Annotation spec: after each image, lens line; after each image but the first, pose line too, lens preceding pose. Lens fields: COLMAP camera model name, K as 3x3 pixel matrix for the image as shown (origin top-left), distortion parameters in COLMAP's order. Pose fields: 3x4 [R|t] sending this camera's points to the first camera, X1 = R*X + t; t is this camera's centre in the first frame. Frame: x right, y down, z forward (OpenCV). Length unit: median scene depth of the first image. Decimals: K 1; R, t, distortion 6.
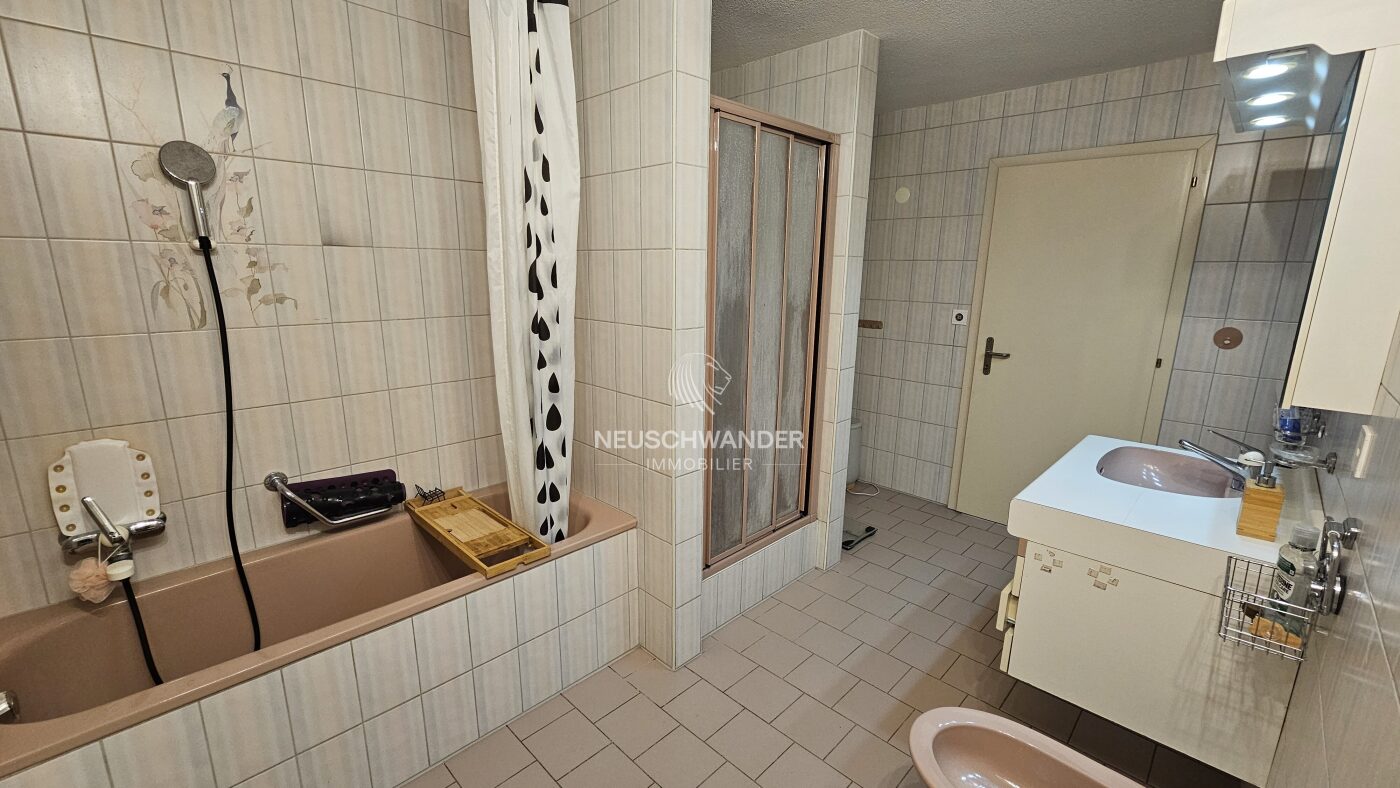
lens RADIAL K [[574.8, 0, 701.3], [0, 574.8, 396.4], [0, 0, 1]] dist [-0.002666, -0.000070]
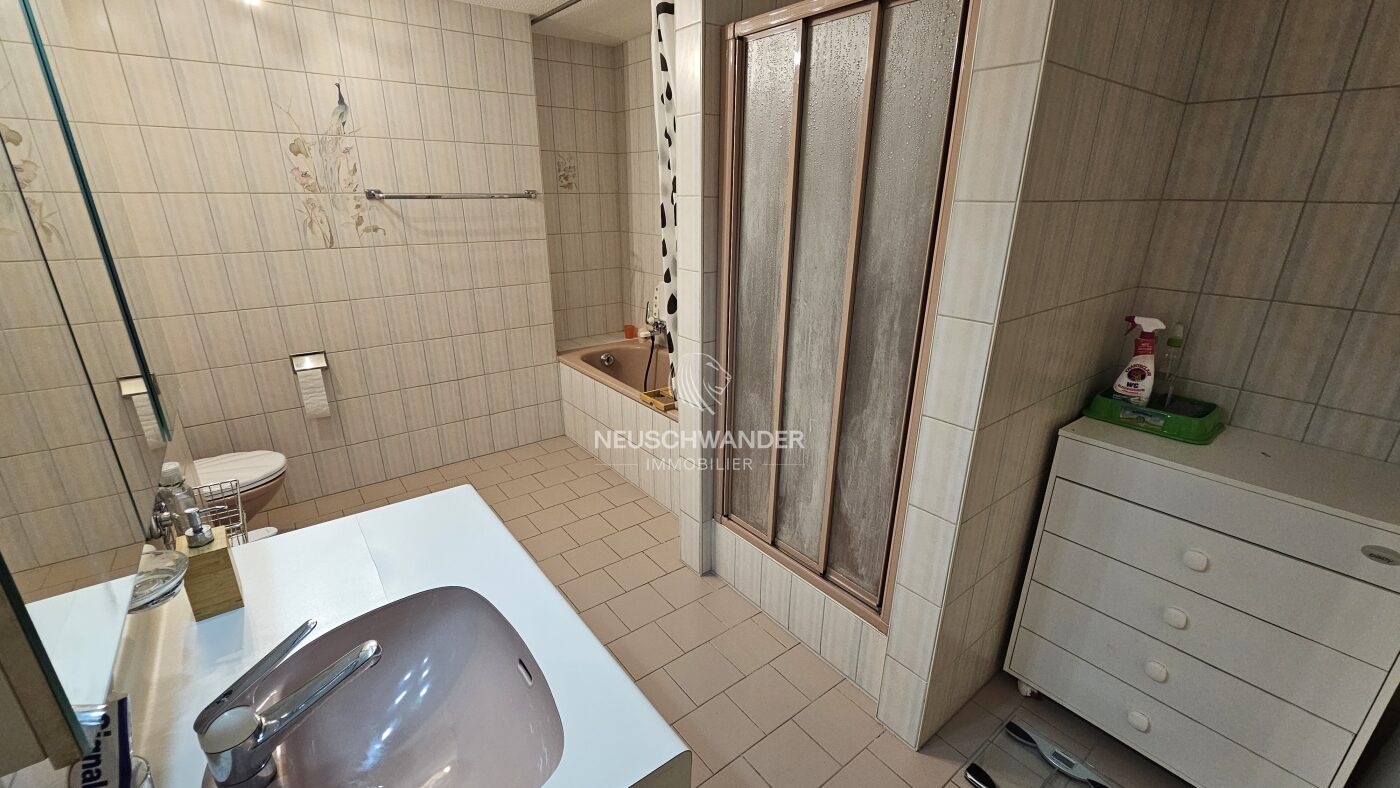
lens RADIAL K [[574.8, 0, 699.4], [0, 574.8, 393.4], [0, 0, 1]] dist [-0.002666, -0.000070]
pose [[0.987917, 0.045580, -0.148129, 0.424041], [-0.028269, 0.992737, 0.116933, 0.073205], [0.152383, -0.111333, 0.982031, -0.489763]]
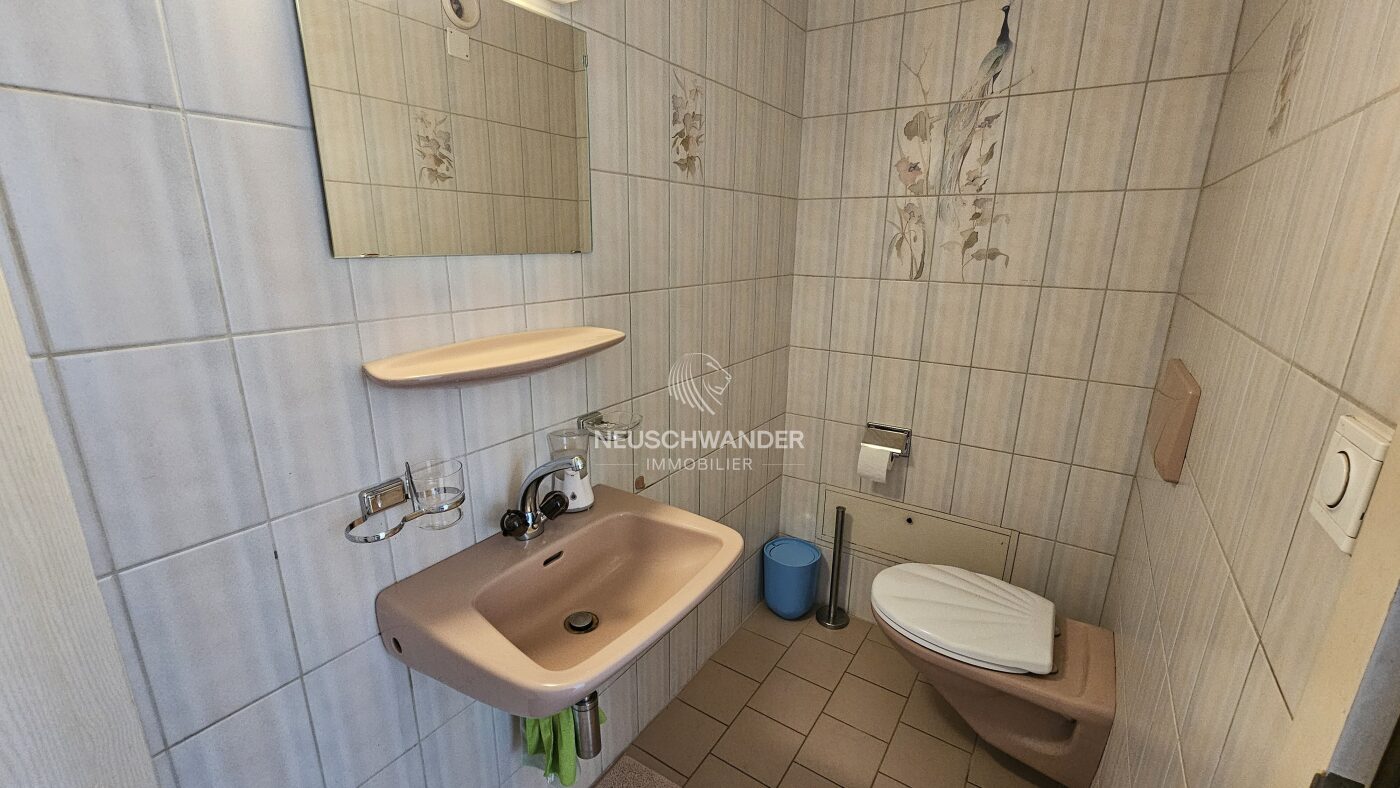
lens RADIAL K [[574.8, 0, 701.9], [0, 574.8, 398.2], [0, 0, 1]] dist [-0.002666, -0.000070]
pose [[0.186138, 0.247595, -0.950815, 0.116400], [-0.226787, 0.952422, 0.203616, -0.034856], [0.955992, 0.177731, 0.233433, 0.409772]]
